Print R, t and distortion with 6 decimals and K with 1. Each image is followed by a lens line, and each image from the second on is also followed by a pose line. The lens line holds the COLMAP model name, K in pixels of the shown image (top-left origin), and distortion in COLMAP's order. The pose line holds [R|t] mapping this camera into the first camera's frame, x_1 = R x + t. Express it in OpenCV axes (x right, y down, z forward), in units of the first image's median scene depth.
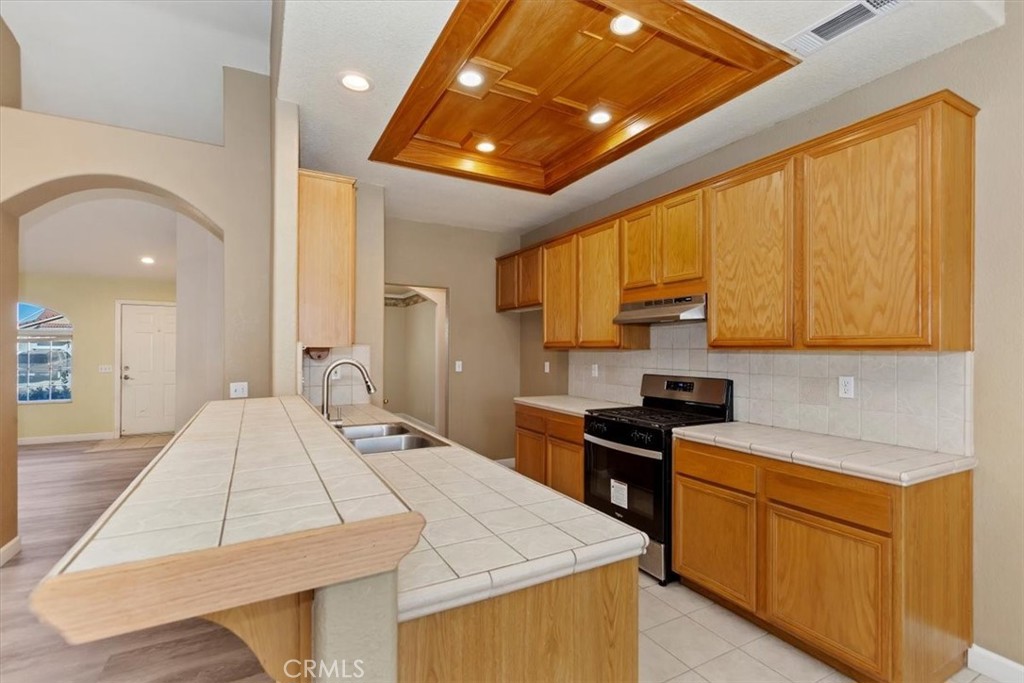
lens RADIAL K [[467.5, 0, 516.9], [0, 467.5, 348.4], [0, 0, 1]] dist [0.002750, 0.000174]
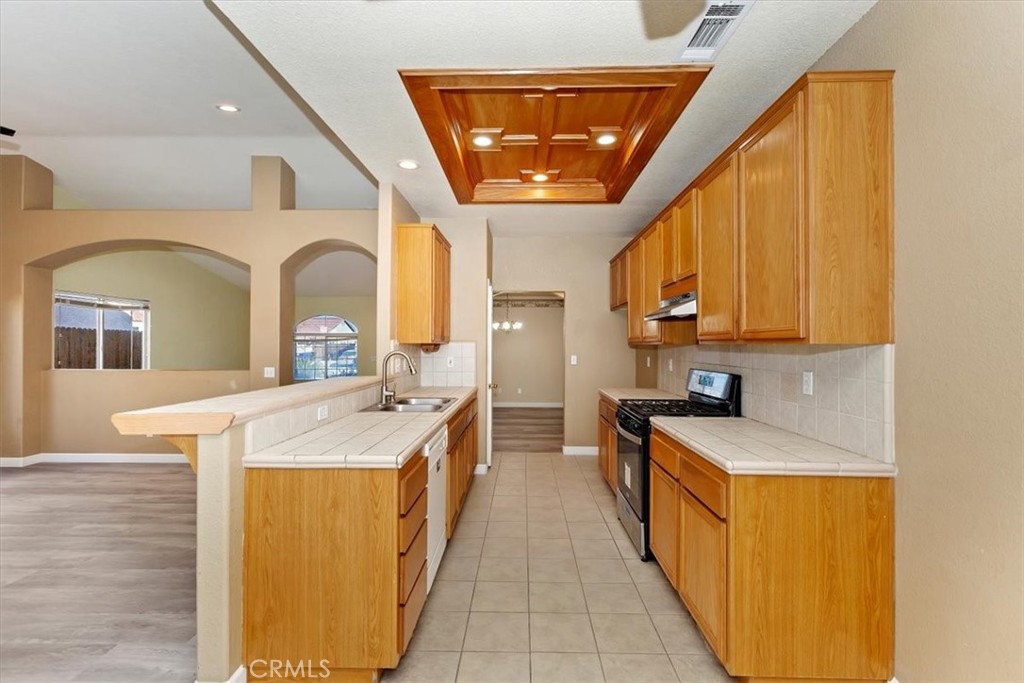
lens RADIAL K [[458.2, 0, 515.5], [0, 458.2, 341.6], [0, 0, 1]] dist [0.001769, -0.000121]
pose [[0.866746, -0.005797, -0.498717, 0.543249], [0.001884, 0.999963, -0.008349, 0.004644], [0.498747, 0.006297, 0.866725, -0.070078]]
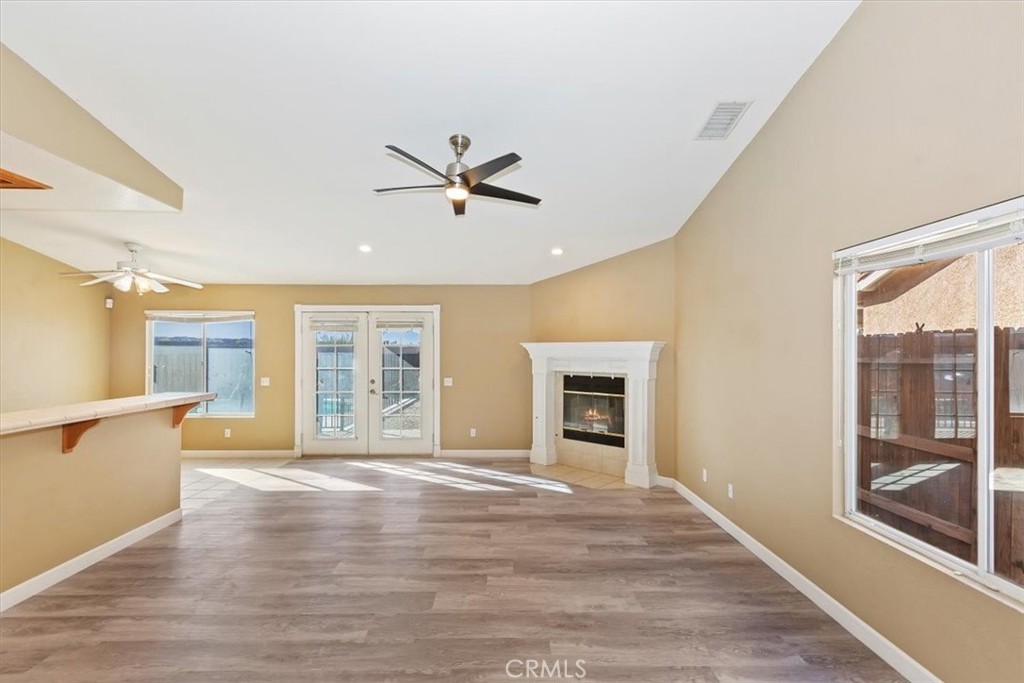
lens RADIAL K [[461.9, 0, 514.0], [0, 461.9, 352.4], [0, 0, 1]] dist [0.001098, 0.000262]
pose [[-0.882678, -0.007894, 0.469912, -1.620246], [-0.006802, 0.999969, 0.004021, -0.043339], [-0.469930, 0.000353, -0.882704, 0.984788]]
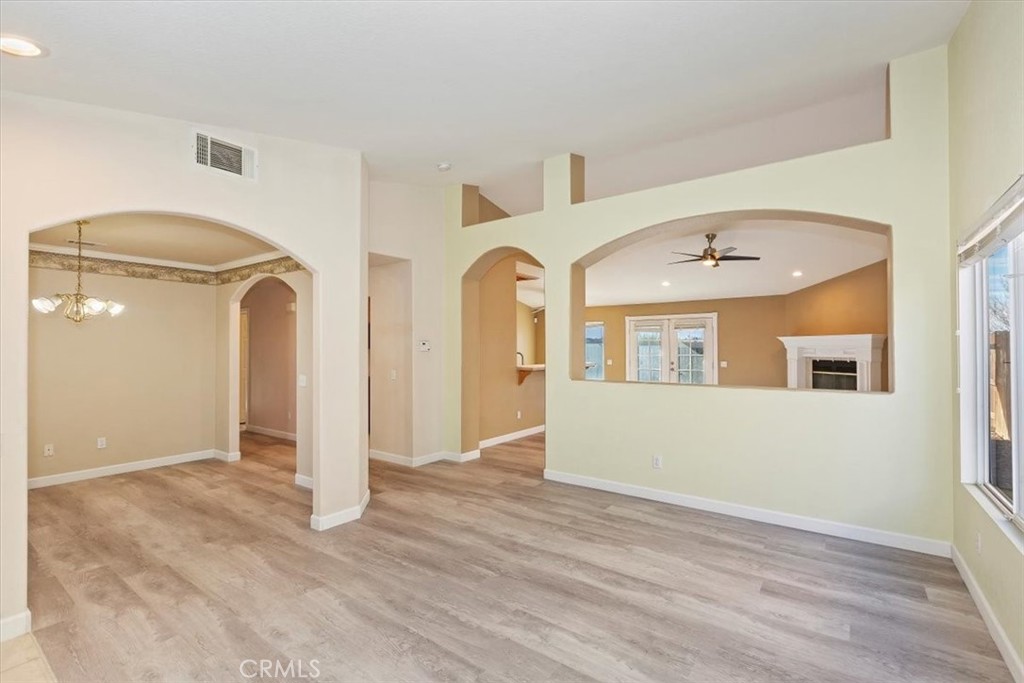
lens RADIAL K [[458.2, 0, 515.5], [0, 458.2, 341.6], [0, 0, 1]] dist [0.001769, -0.000121]
pose [[-0.421303, 0.008054, 0.906884, -2.616334], [-0.000308, 0.999959, -0.009024, -0.022124], [-0.906920, -0.004081, -0.421283, 1.874174]]
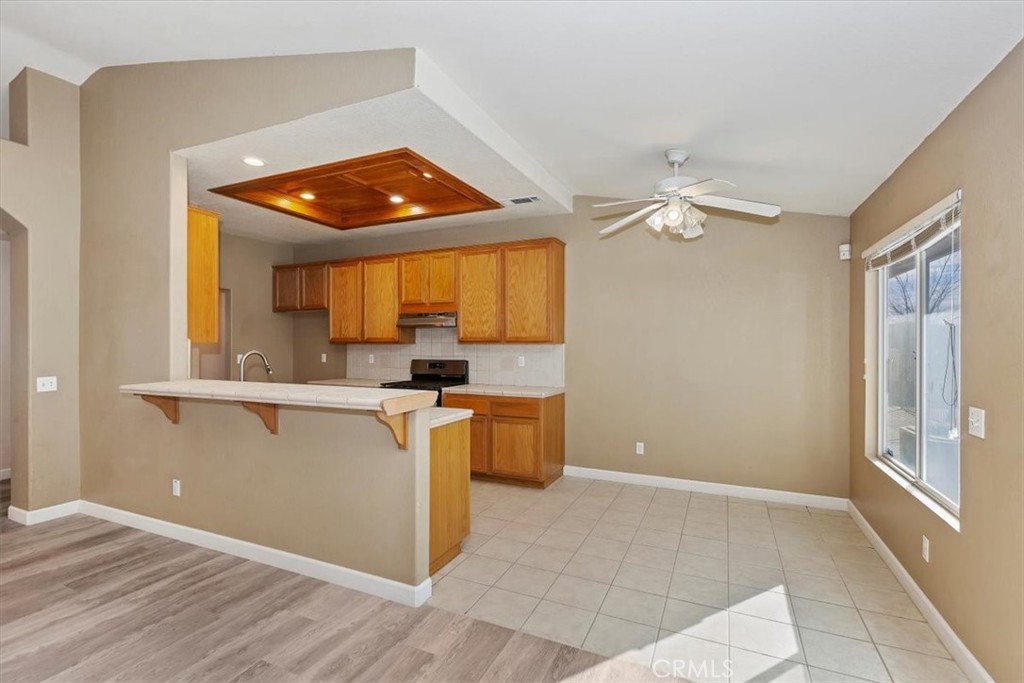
lens RADIAL K [[461.9, 0, 515.1], [0, 461.9, 343.6], [0, 0, 1]] dist [0.001738, -0.000090]
pose [[0.805838, -0.003732, 0.592124, -0.439242], [0.002558, 0.999993, 0.002822, -0.001316], [-0.592130, -0.000759, 0.805842, -0.524716]]
